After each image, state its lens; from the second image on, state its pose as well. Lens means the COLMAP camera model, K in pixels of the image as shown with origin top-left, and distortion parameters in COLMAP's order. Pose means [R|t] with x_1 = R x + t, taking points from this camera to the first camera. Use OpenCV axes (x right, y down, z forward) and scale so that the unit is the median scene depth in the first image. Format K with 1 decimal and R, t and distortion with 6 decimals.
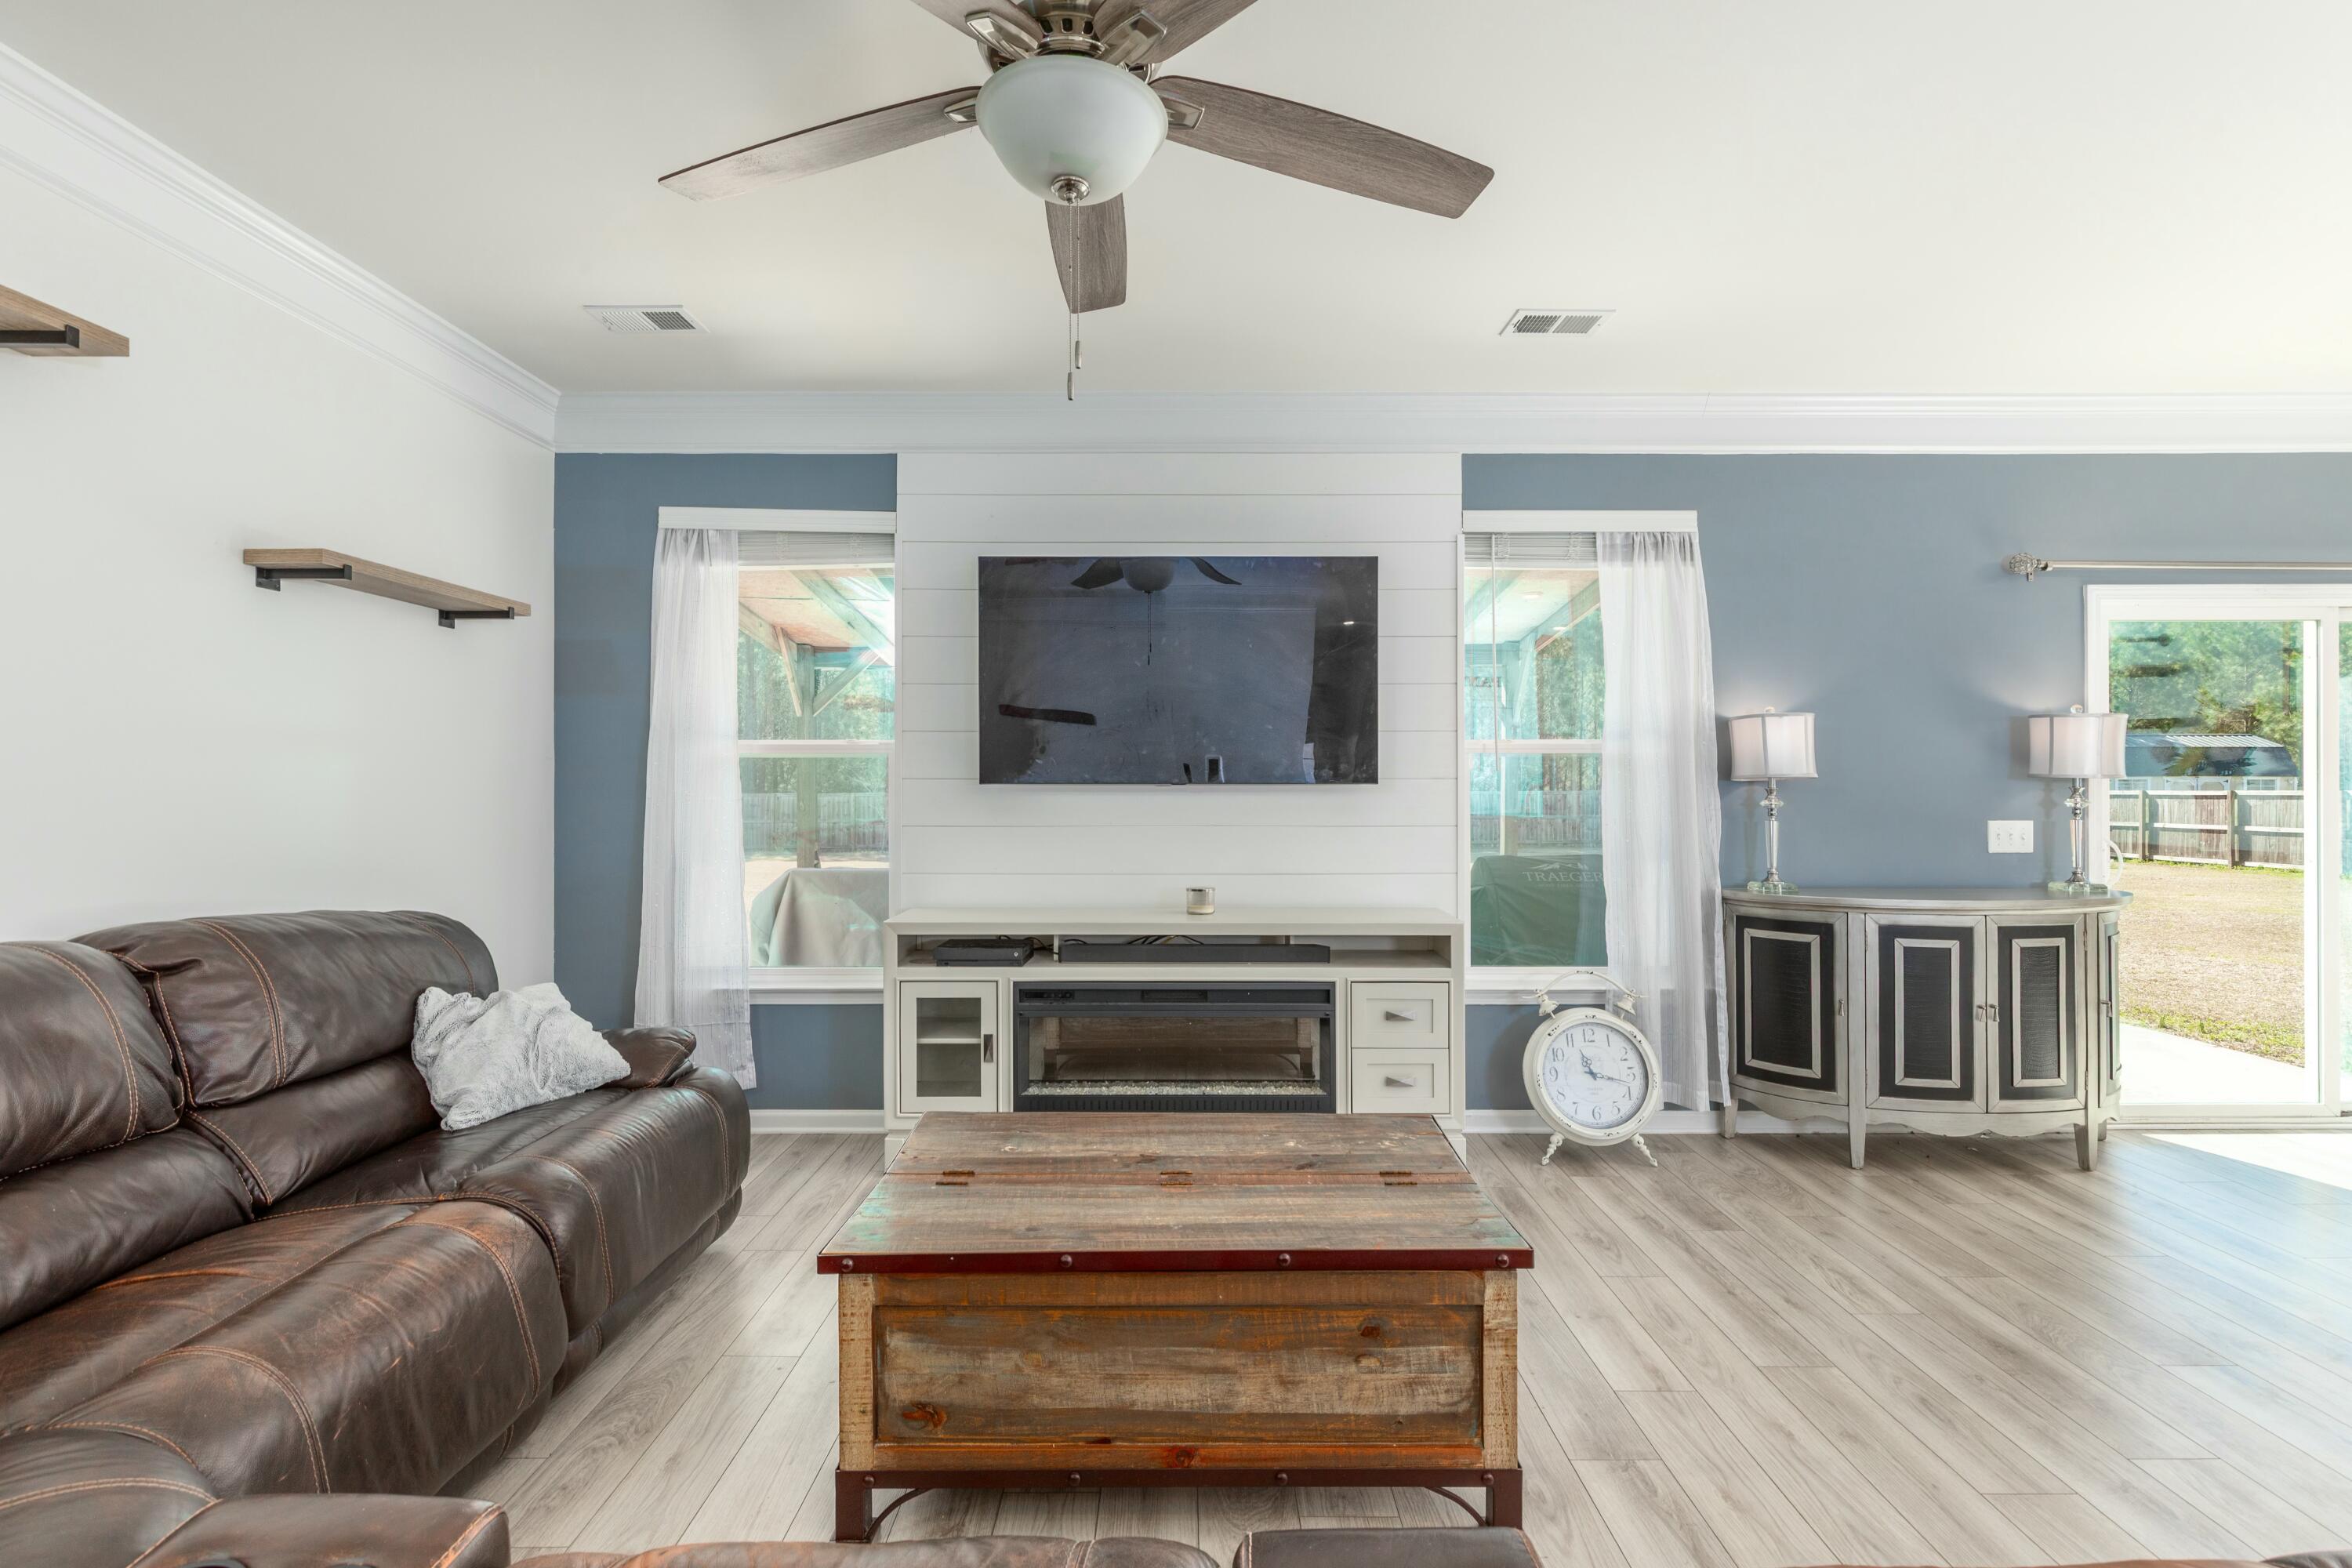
lens RADIAL K [[1110.0, 0, 1176.0], [0, 1110.0, 784.0], [0, 0, 1]] dist [-0.022420, 0.000049]
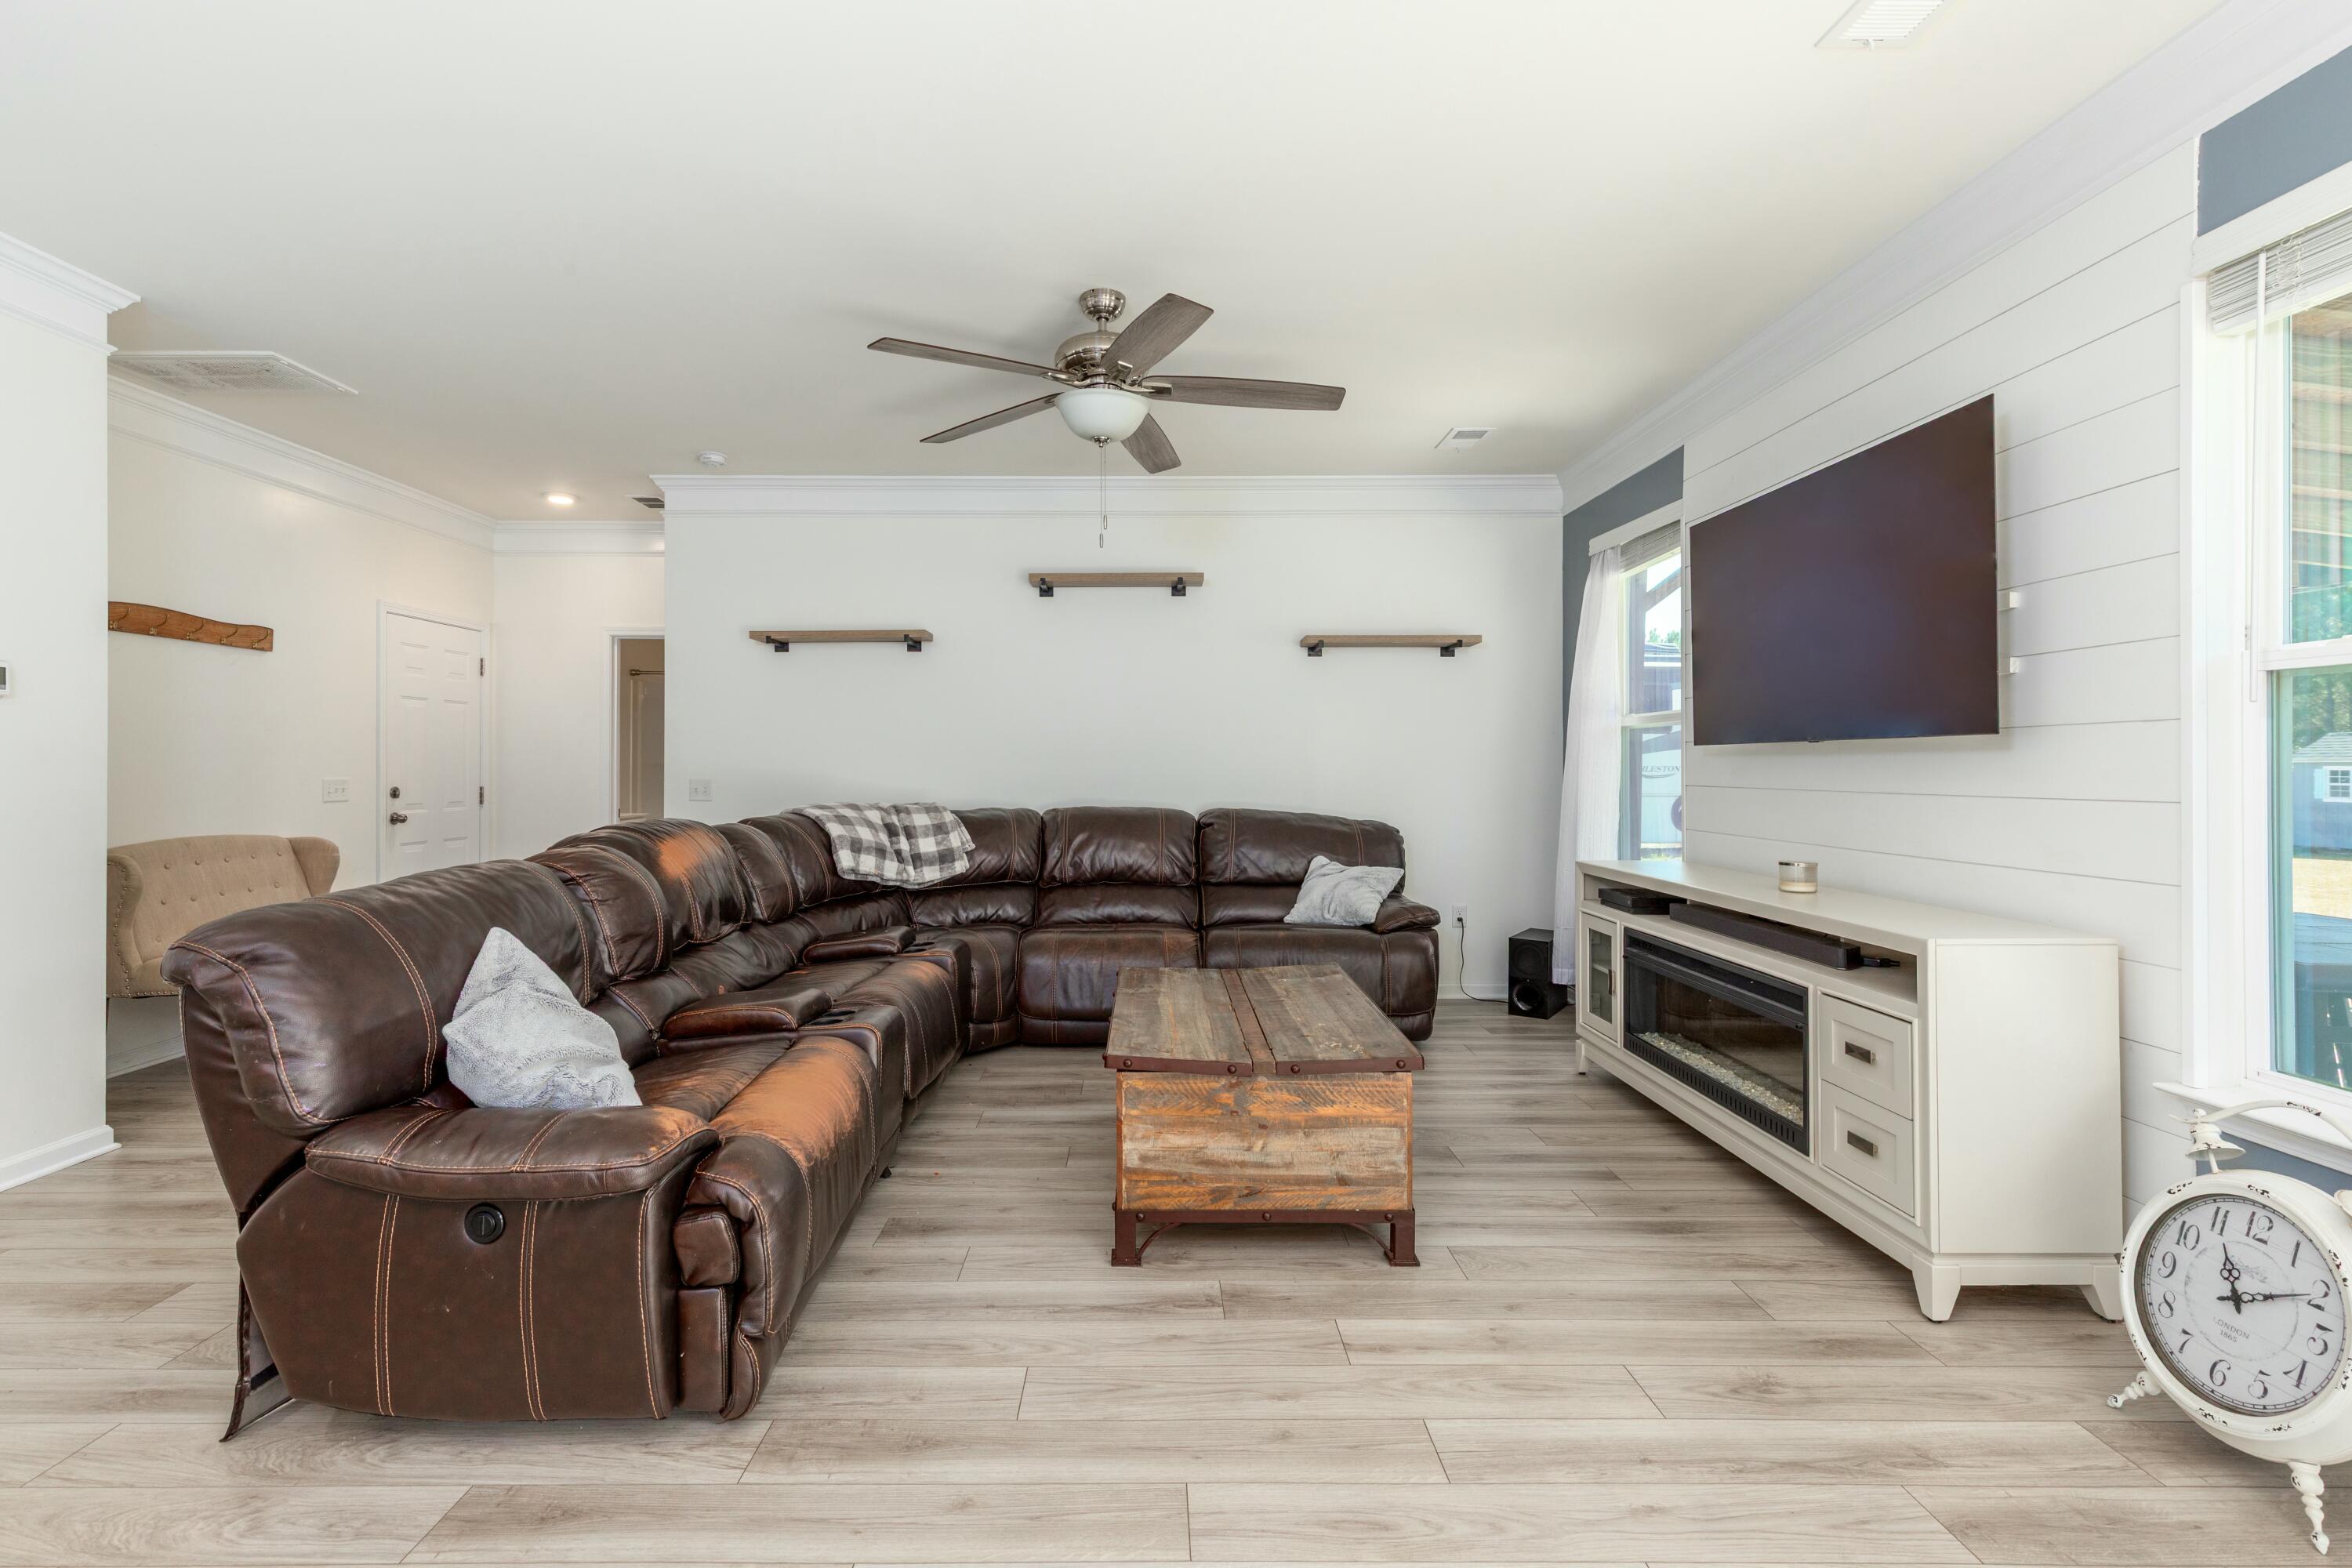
lens RADIAL K [[1134.1, 0, 1176.0], [0, 1134.1, 784.0], [0, 0, 1]] dist [0.003583, 0.000005]
pose [[0.001645, 0.011502, -0.999932, 0.944454], [-0.002440, 0.999931, 0.011498, 0.025220], [0.999996, 0.002421, 0.001673, 0.548649]]
